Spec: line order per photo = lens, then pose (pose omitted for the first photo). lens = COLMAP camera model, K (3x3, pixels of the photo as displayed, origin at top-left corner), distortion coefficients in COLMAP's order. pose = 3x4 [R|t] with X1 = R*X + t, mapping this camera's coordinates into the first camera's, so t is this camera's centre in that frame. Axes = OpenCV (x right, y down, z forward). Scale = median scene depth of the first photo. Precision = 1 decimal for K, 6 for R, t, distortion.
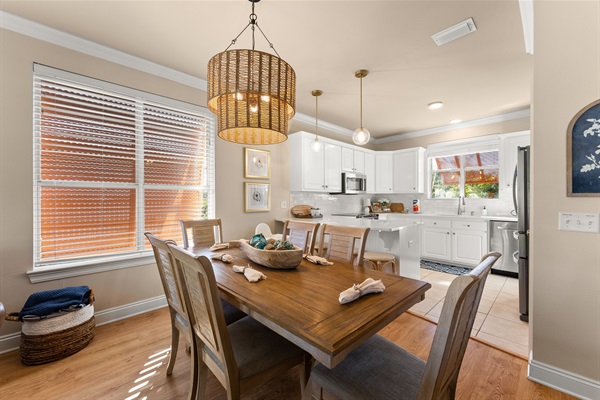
lens RADIAL K [[239.1, 0, 300.0], [0, 239.1, 200.0], [0, 0, 1]] dist [0.000971, -0.000180]
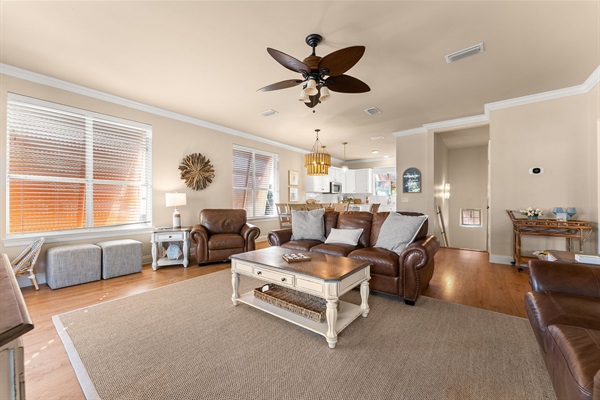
lens RADIAL K [[239.1, 0, 300.0], [0, 239.1, 200.0], [0, 0, 1]] dist [0.000971, -0.000180]
pose [[0.989321, 0.001925, 0.145743, -0.316136], [-0.001940, 0.999998, -0.000035, 0.026685], [-0.145743, -0.000248, 0.989322, -0.795086]]
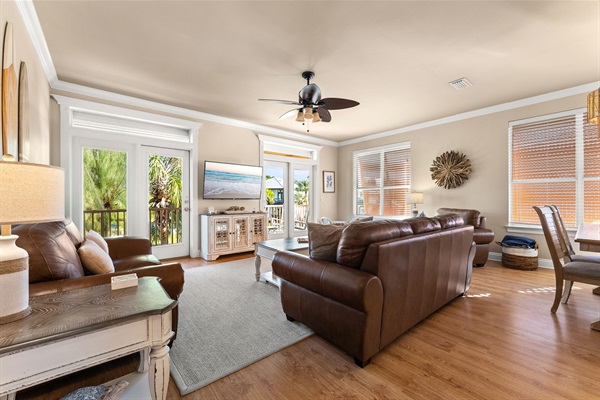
lens RADIAL K [[239.1, 0, 300.0], [0, 239.1, 200.0], [0, 0, 1]] dist [0.000971, -0.000180]
pose [[-0.075613, -0.001248, -0.997136, 0.450244], [0.004055, 0.999991, -0.001559, 0.031301], [0.997129, -0.004161, -0.075607, -0.262383]]
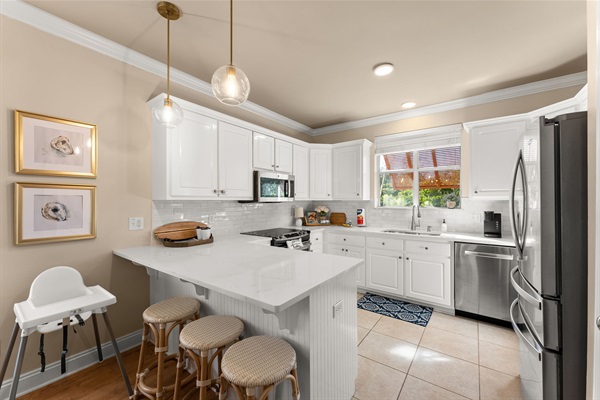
lens RADIAL K [[239.1, 0, 300.0], [0, 239.1, 200.0], [0, 0, 1]] dist [0.000971, -0.000180]
pose [[0.984578, 0.001281, 0.174939, 0.176696], [-0.000039, 0.999975, -0.007102, -0.026576], [-0.174944, 0.006985, 0.984554, 0.308733]]
